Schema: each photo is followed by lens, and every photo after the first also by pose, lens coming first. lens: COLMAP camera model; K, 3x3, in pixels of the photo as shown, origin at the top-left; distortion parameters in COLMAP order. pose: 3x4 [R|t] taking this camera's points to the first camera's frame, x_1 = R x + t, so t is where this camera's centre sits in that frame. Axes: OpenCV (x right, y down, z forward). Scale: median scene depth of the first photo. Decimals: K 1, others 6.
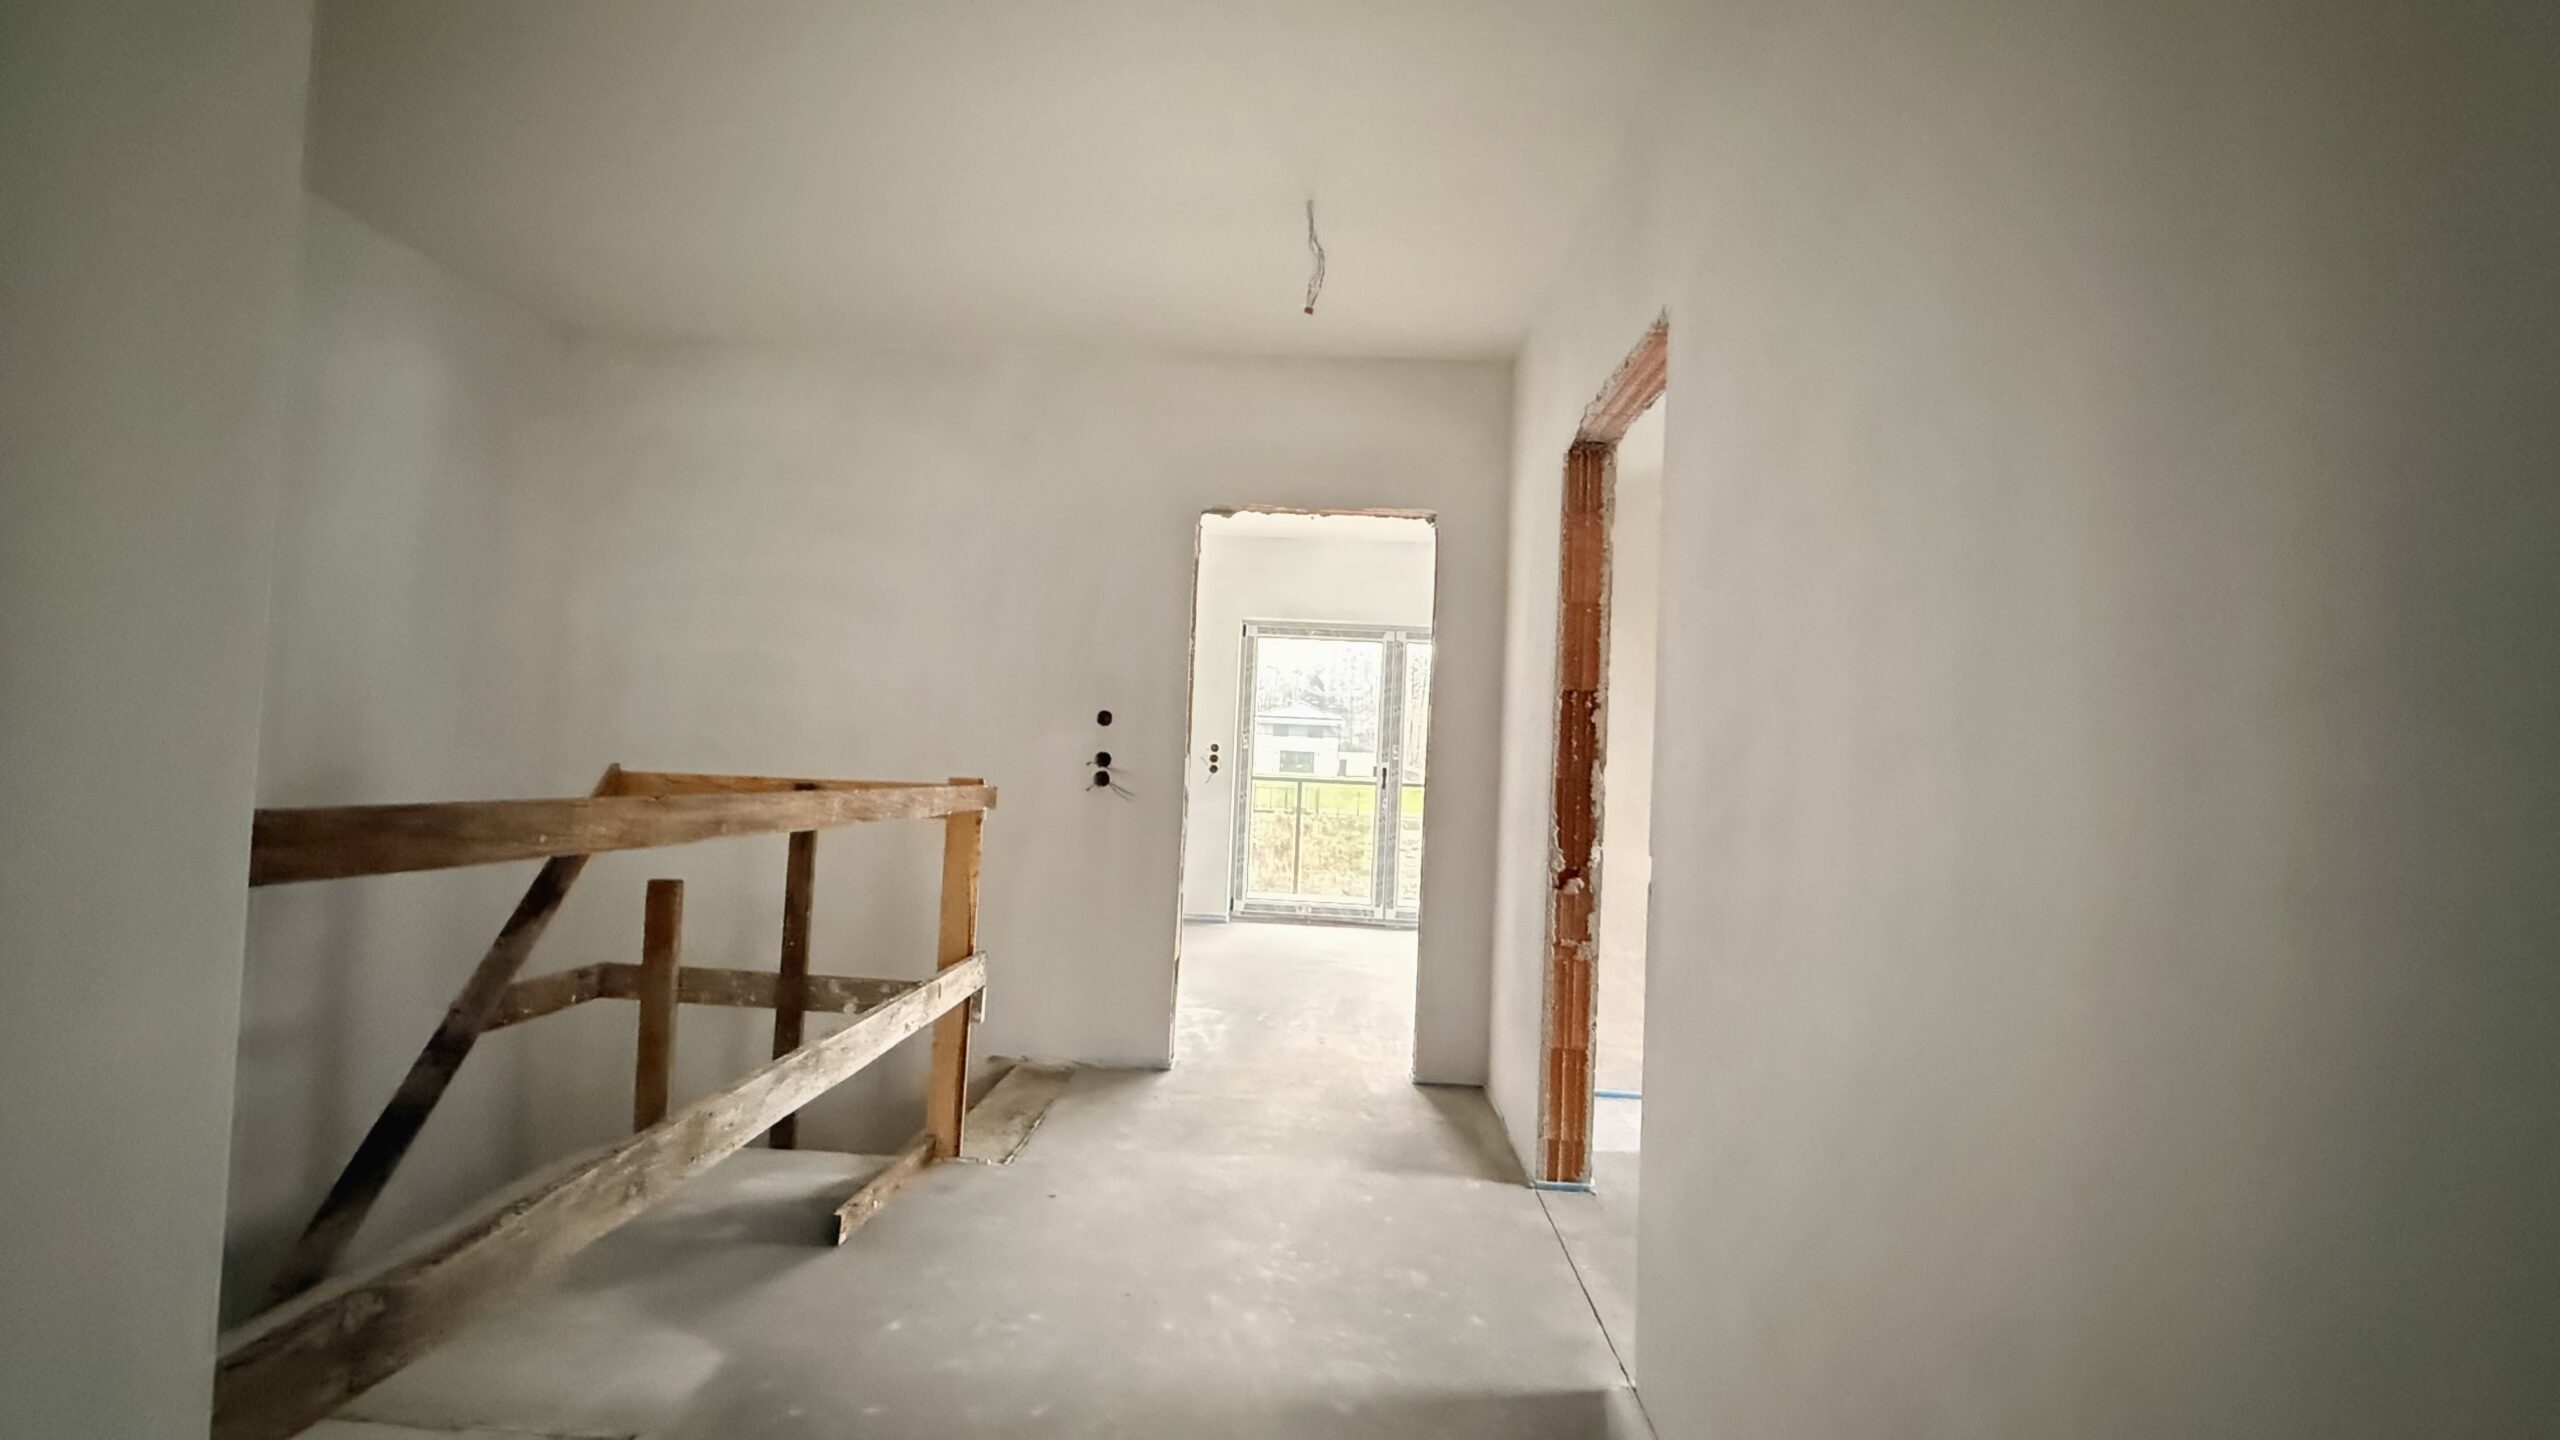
lens RADIAL K [[1001.0, 0, 1276.3], [0, 1001.0, 721.7], [0, 0, 1]] dist [0.000276, -0.000027]
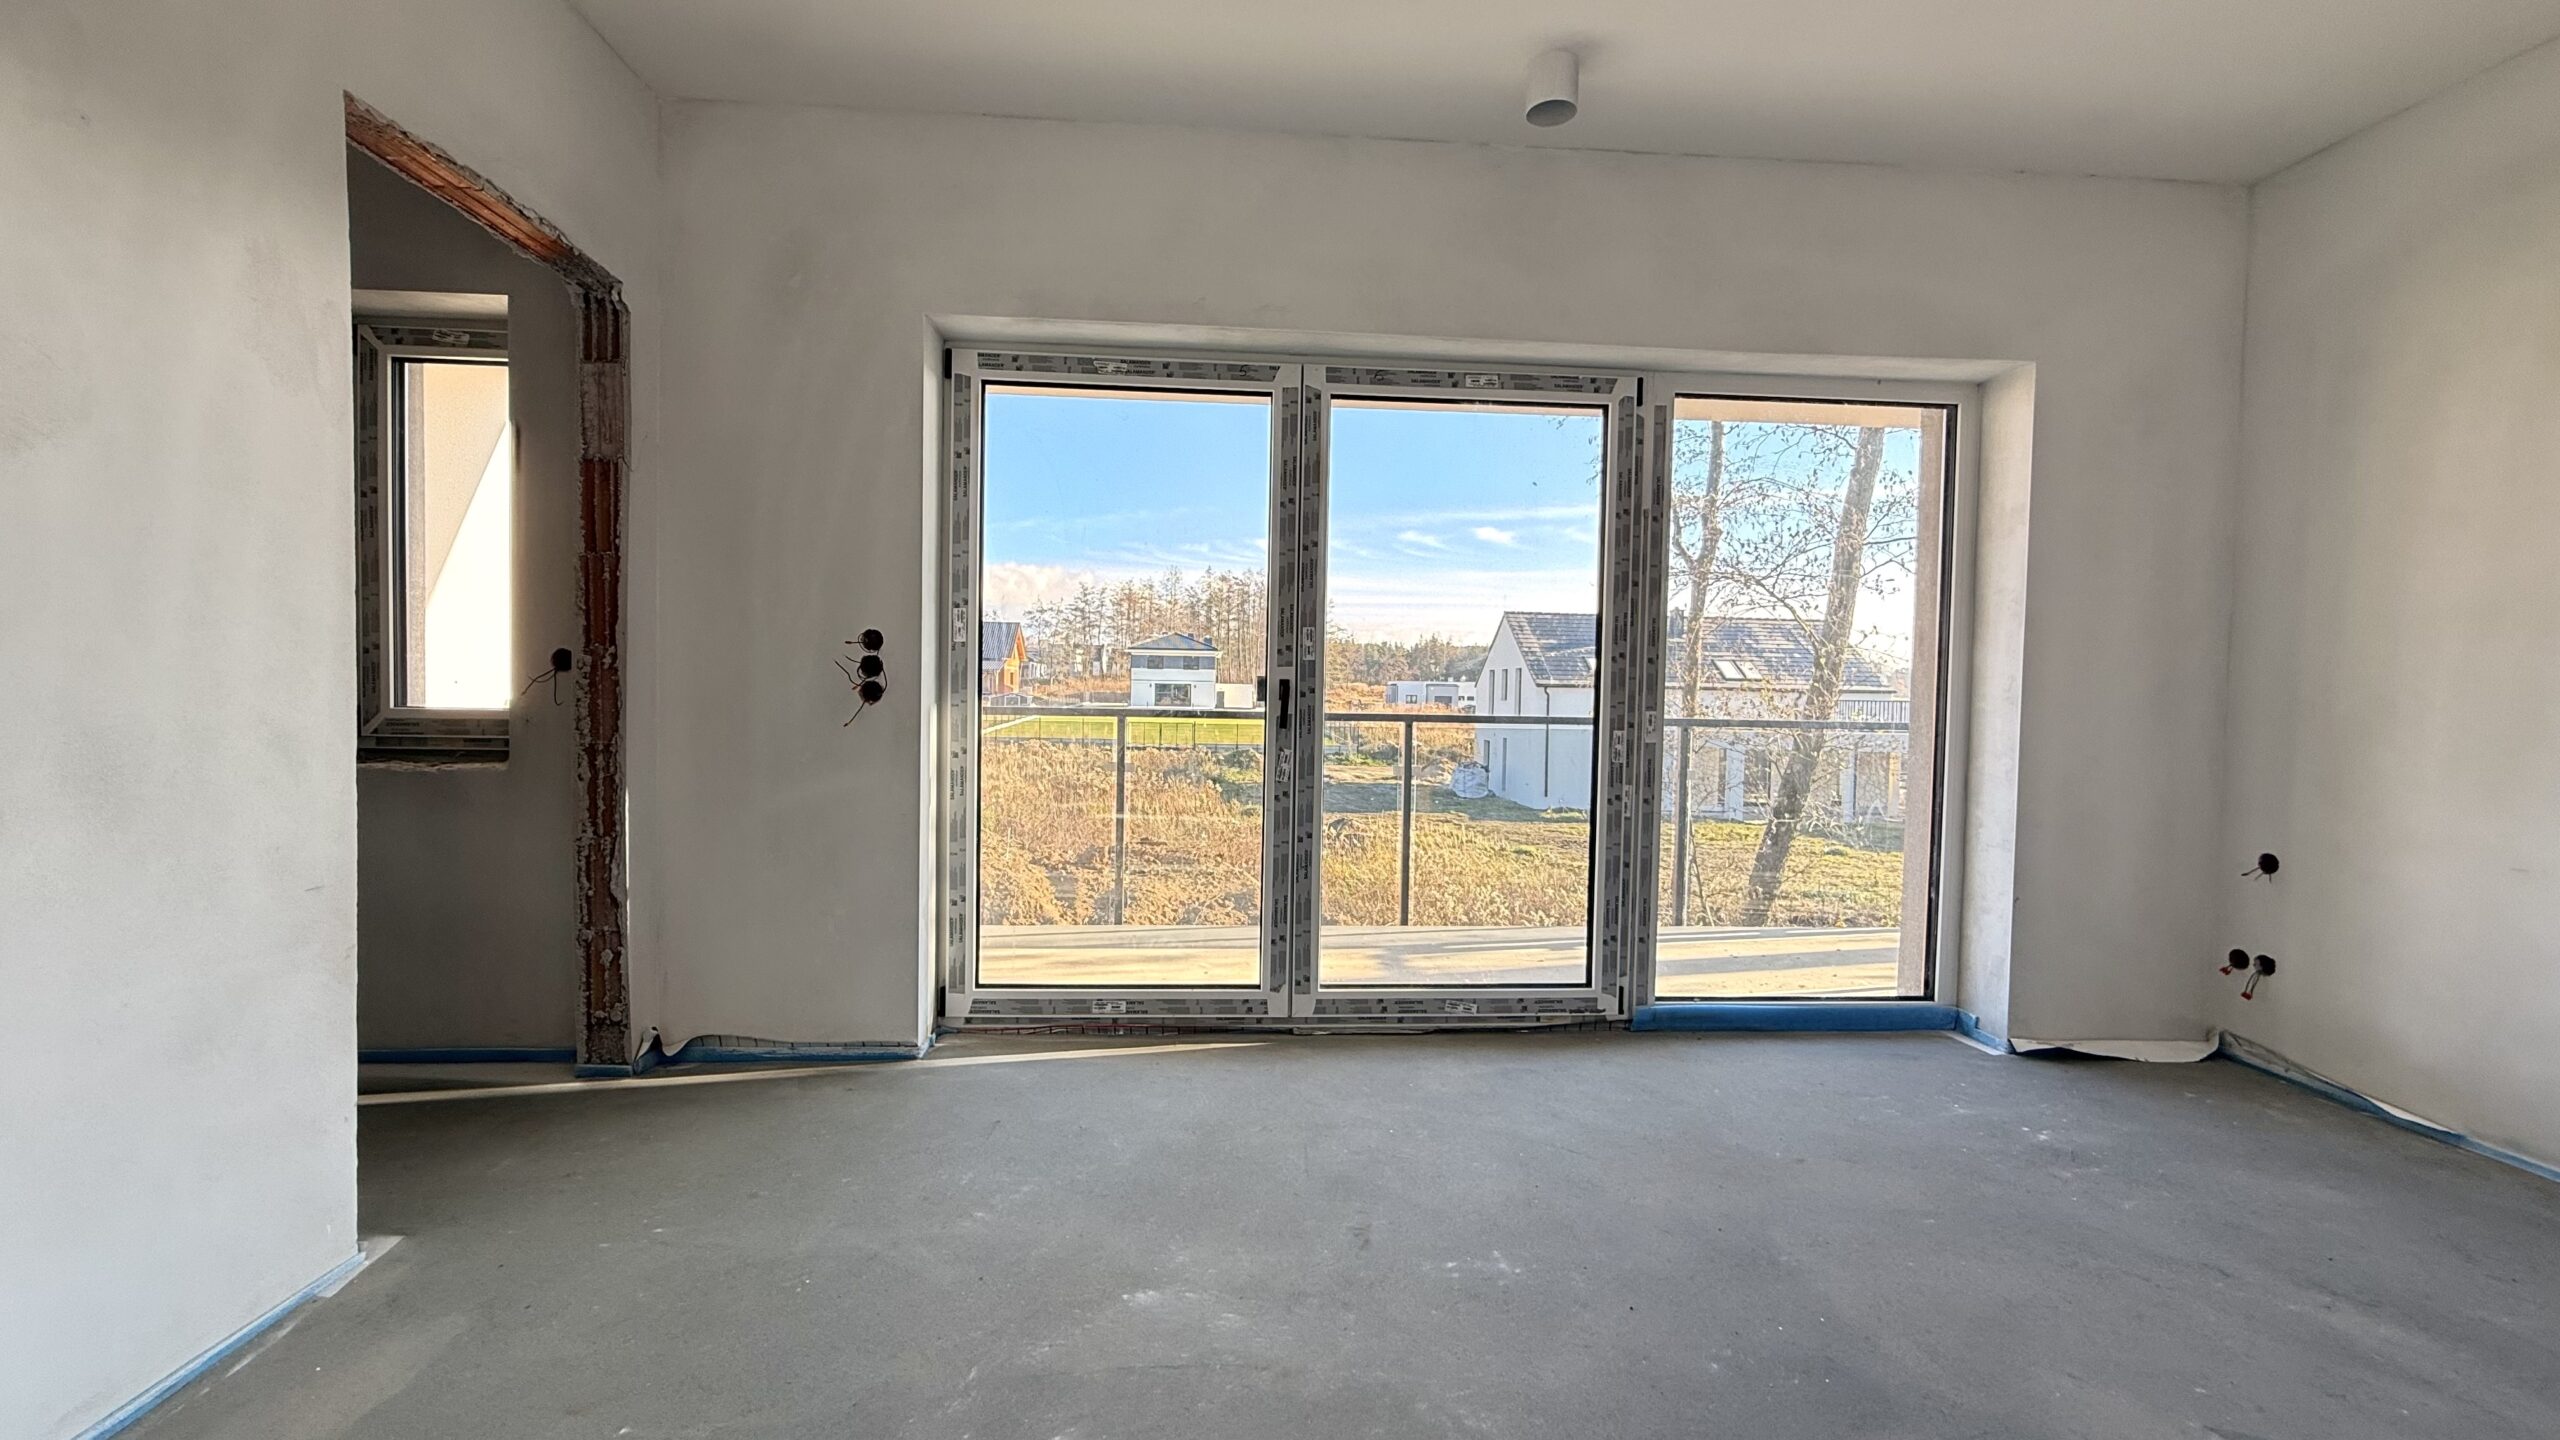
lens RADIAL K [[1001.0, 0, 1289.1], [0, 1001.0, 728.4], [0, 0, 1]] dist [0.000276, -0.000027]
pose [[0.990665, -0.030048, 0.132967, 0.050815], [0.020122, 0.996952, 0.075374, 0.034147], [-0.134826, -0.071995, 0.988250, 0.559643]]
